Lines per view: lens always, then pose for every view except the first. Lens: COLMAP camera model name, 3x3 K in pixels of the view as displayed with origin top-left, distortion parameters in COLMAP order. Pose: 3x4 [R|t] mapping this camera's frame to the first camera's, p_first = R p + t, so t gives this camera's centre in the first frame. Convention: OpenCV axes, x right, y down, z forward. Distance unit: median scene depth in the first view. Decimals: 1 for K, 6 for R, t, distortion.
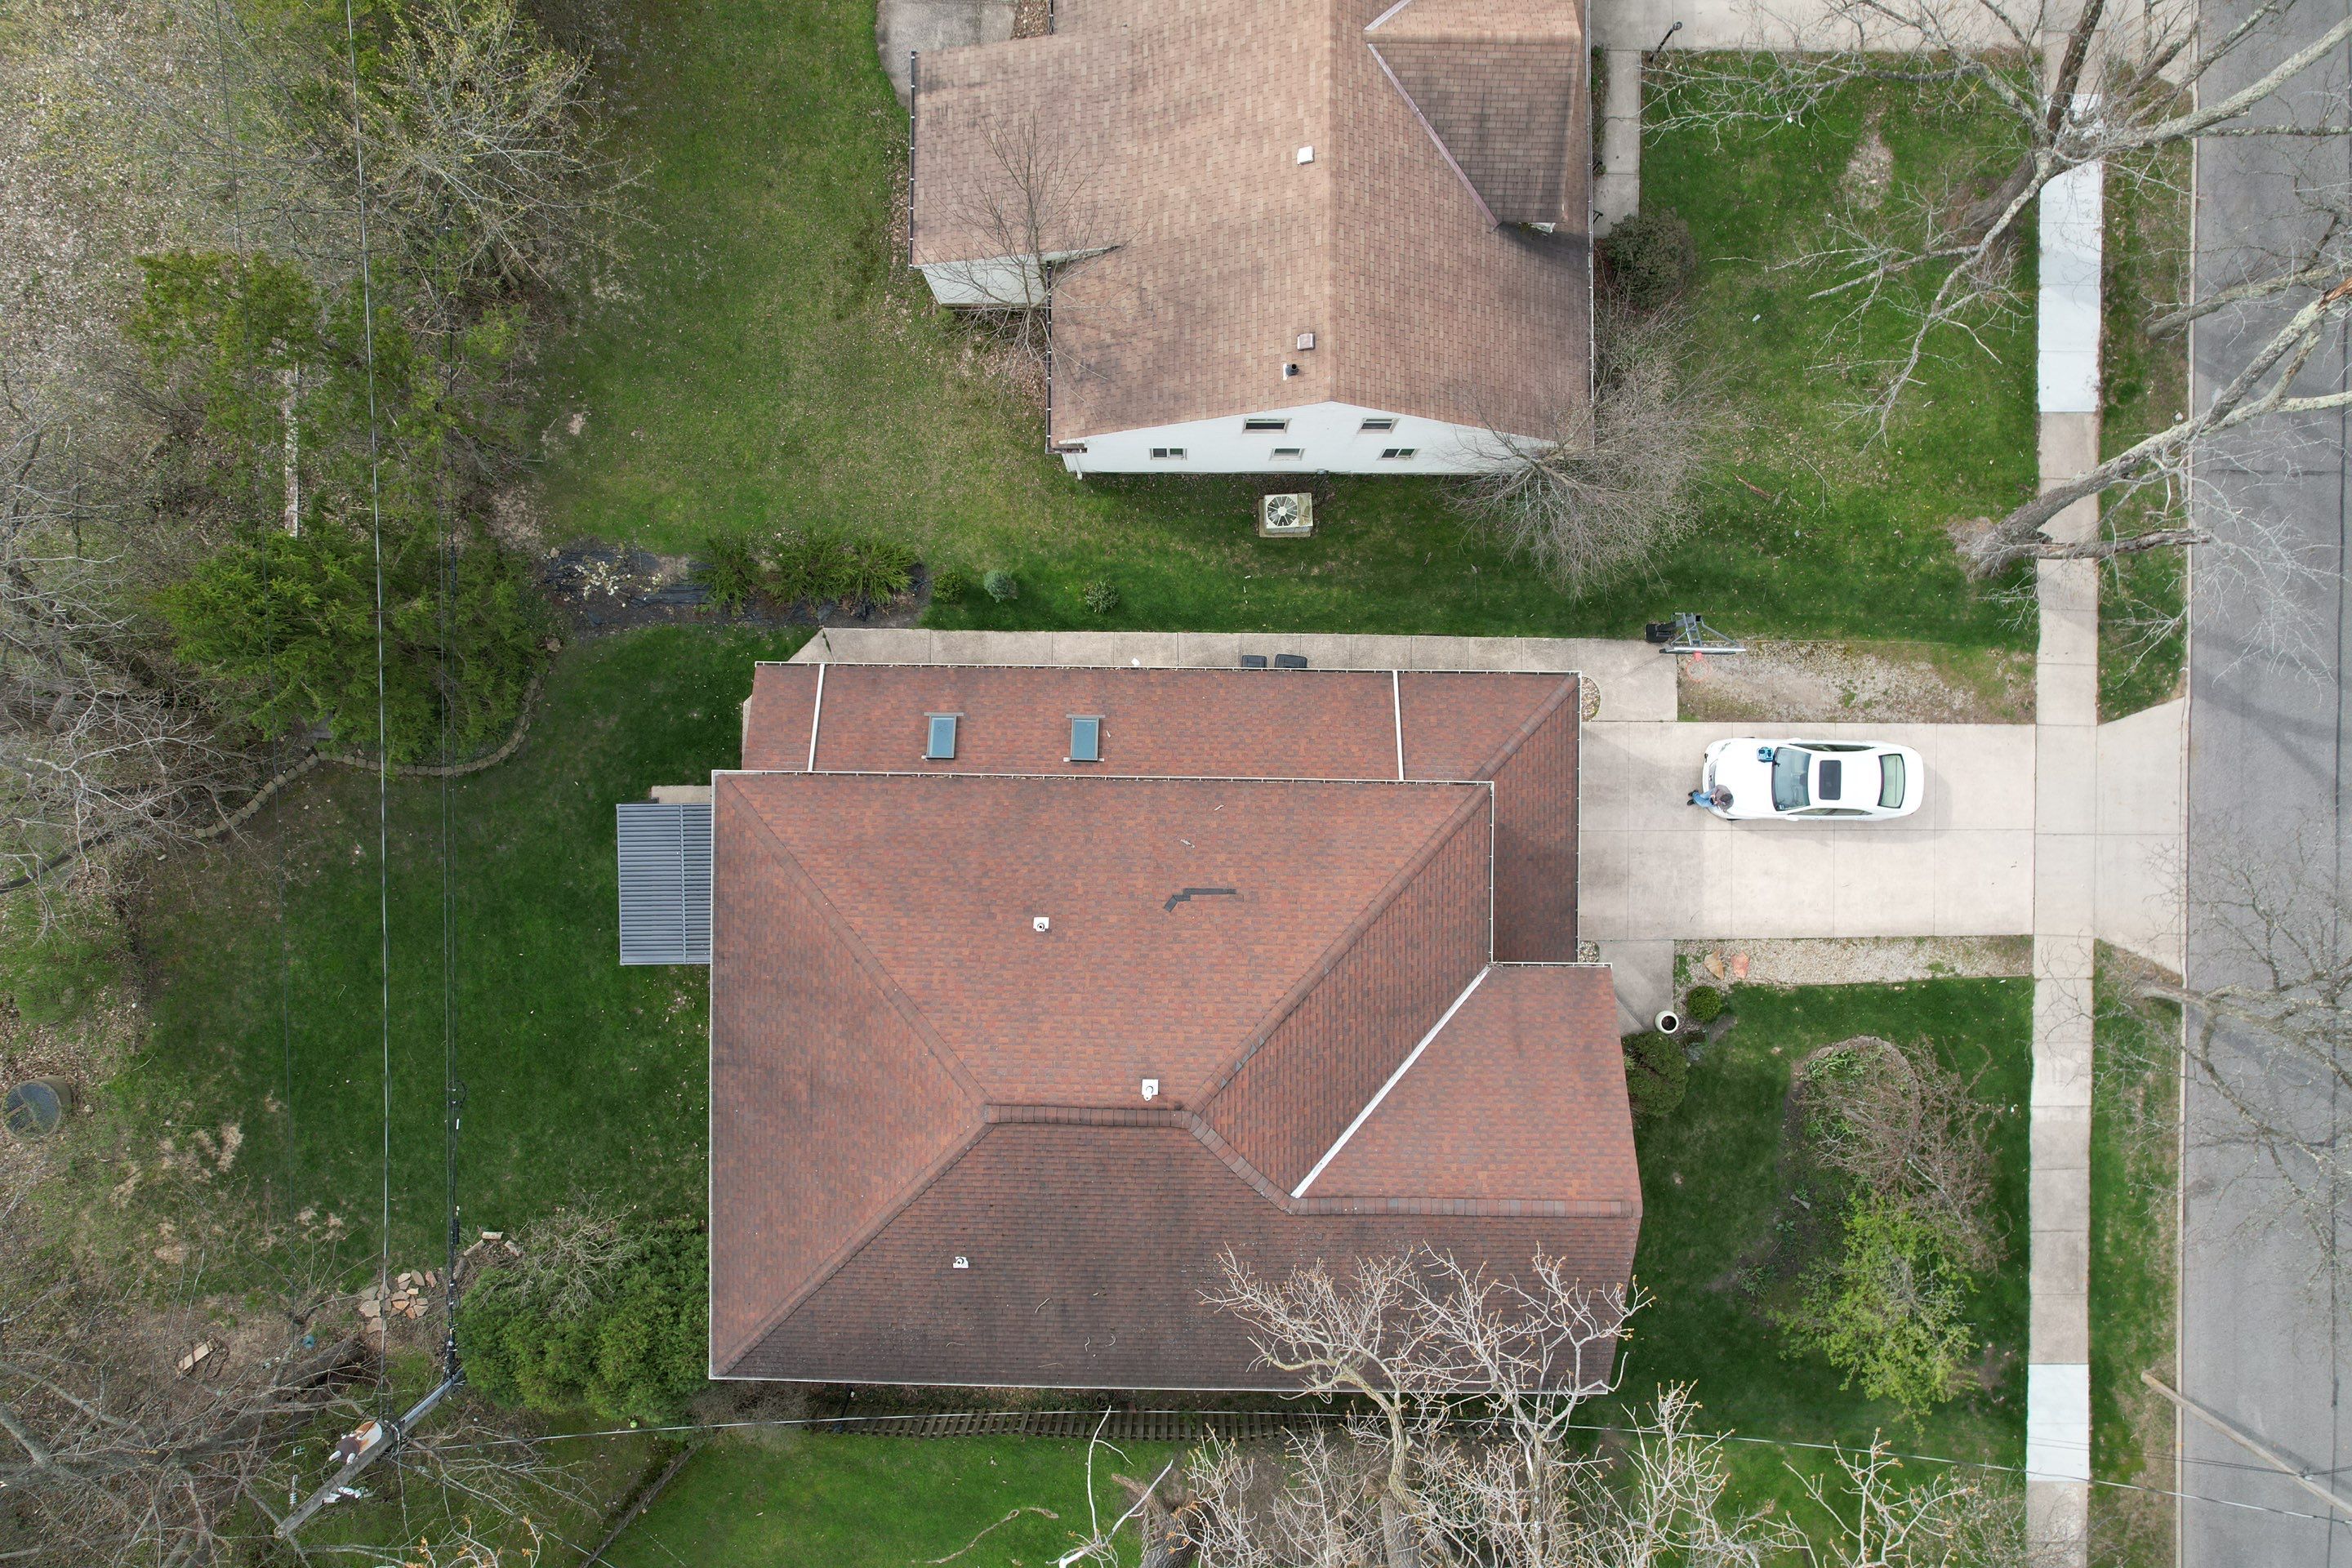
lens RADIAL K [[1521.1, 0, 1175.2], [0, 1521.1, 781.0], [0, 0, 1]] dist [-0.080328, 0.072230]
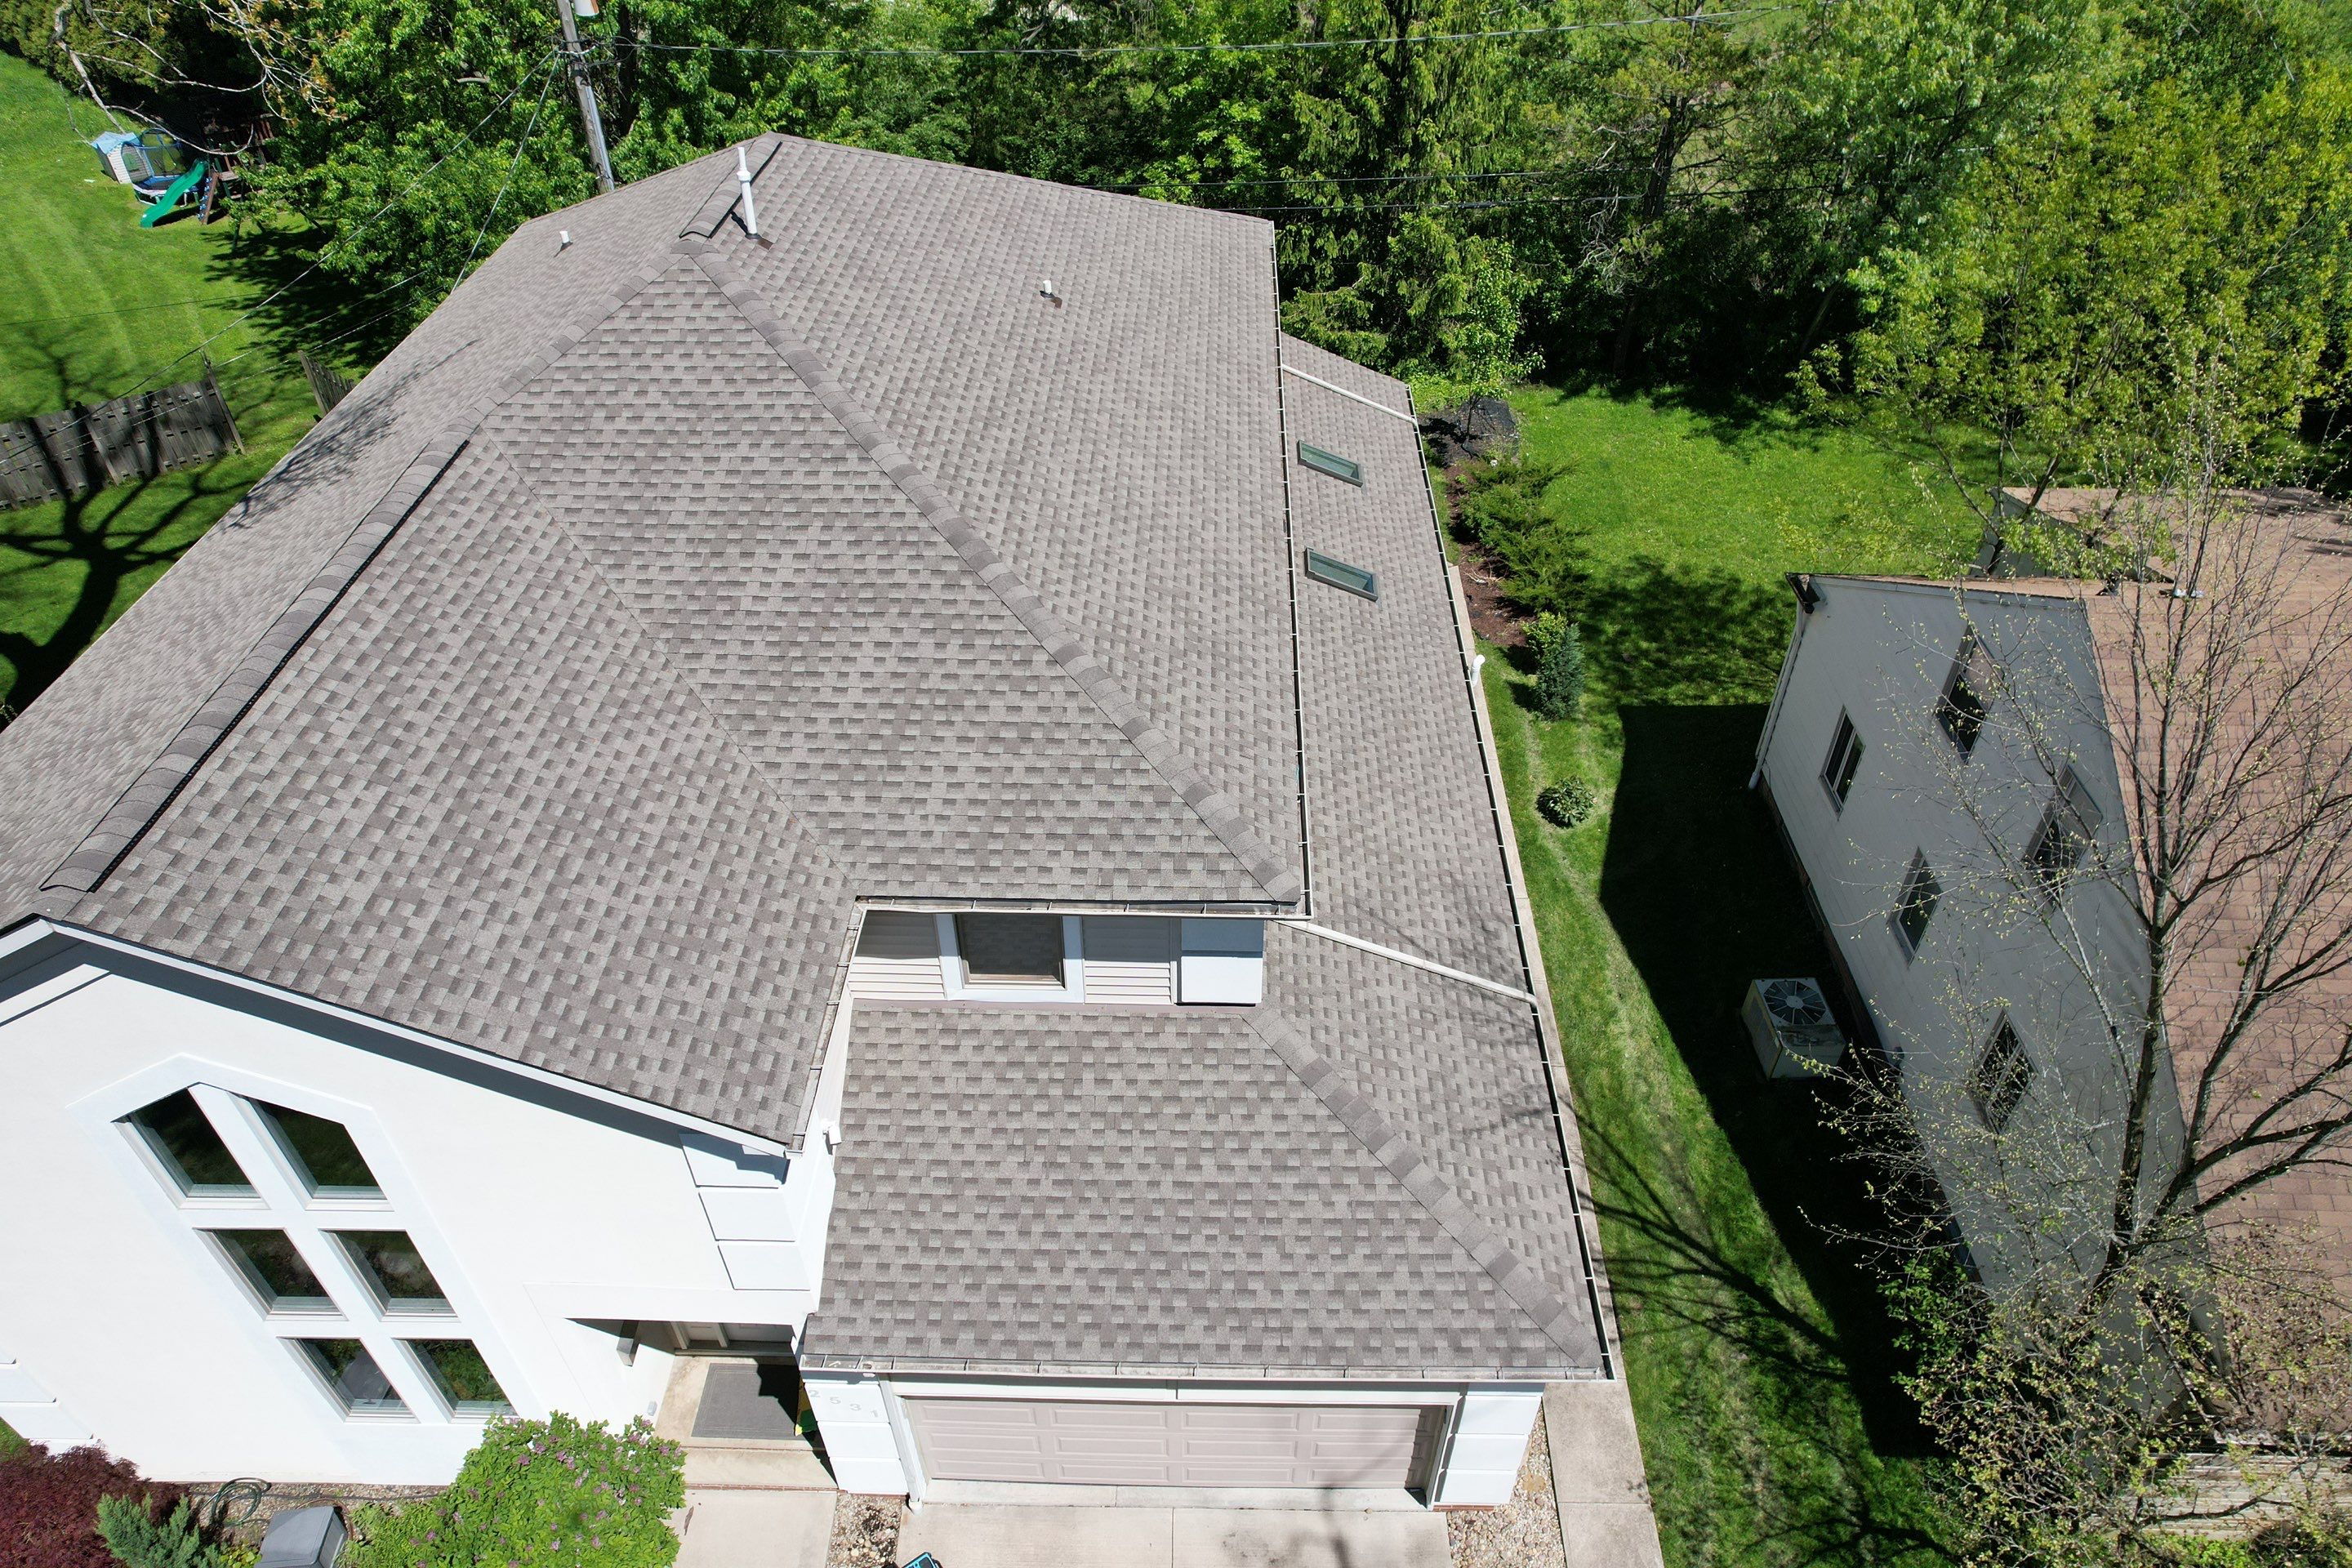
lens RADIAL K [[1521.1, 0, 1181.7], [0, 1521.1, 780.5], [0, 0, 1]] dist [-0.080328, 0.072230]
pose [[-0.010931, 0.642862, -0.765904, 0.423286], [-0.999854, 0.003010, 0.016796, 0.024488], [0.013103, 0.765976, 0.642735, 0.608484]]
